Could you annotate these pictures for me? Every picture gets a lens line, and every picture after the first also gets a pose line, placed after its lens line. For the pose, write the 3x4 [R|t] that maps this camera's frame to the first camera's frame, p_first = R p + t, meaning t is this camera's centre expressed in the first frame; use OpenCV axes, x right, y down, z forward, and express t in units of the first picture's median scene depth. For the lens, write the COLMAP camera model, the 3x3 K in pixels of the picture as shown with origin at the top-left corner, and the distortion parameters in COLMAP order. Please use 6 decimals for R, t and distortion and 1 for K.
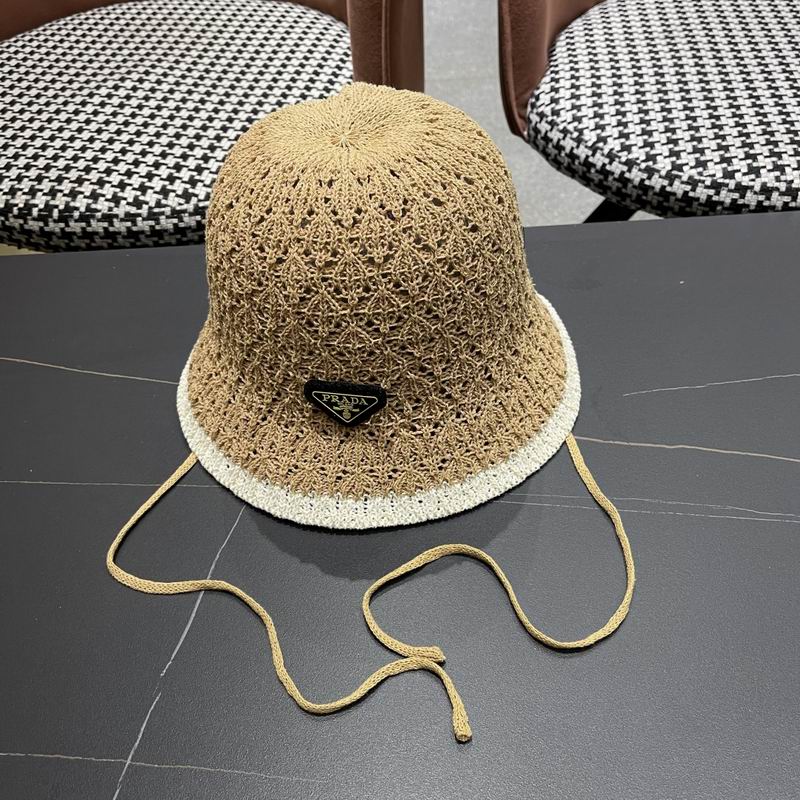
lens RADIAL K [[842.5, 0, 398.2], [0, 842.5, 399.1], [0, 0, 1]] dist [0.020952, -0.009321]
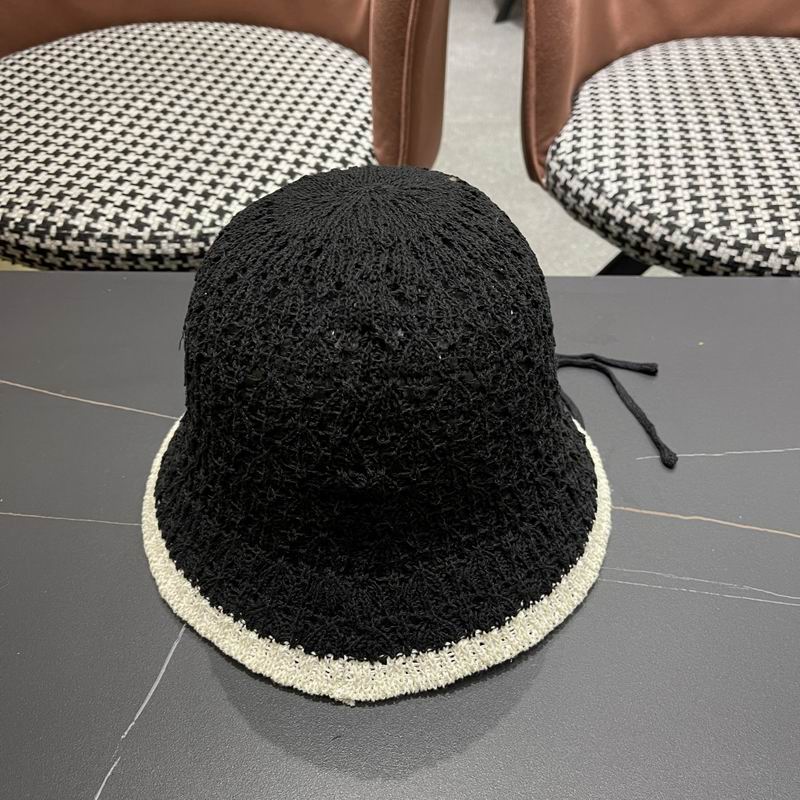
lens RADIAL K [[848.7, 0, 402.2], [0, 848.7, 406.7], [0, 0, 1]] dist [0.000259, 0.032000]
pose [[0.997961, 0.063228, 0.008766, -0.005316], [-0.062837, 0.997247, -0.039356, -0.006489], [-0.011231, 0.038725, 0.999187, 0.037734]]
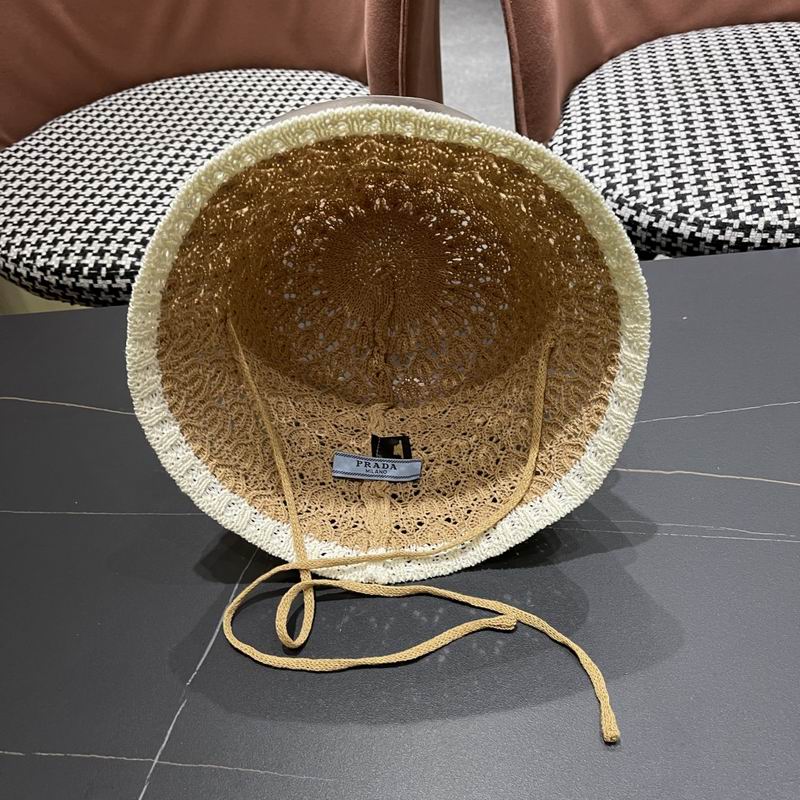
lens RADIAL K [[844.7, 0, 393.2], [0, 844.7, 402.4], [0, 0, 1]] dist [0.009185, 0.035104]
pose [[0.997468, -0.019689, -0.068339, 0.037740], [0.015866, 0.998303, -0.056036, 0.015889], [0.069326, 0.054810, 0.996087, -0.051651]]
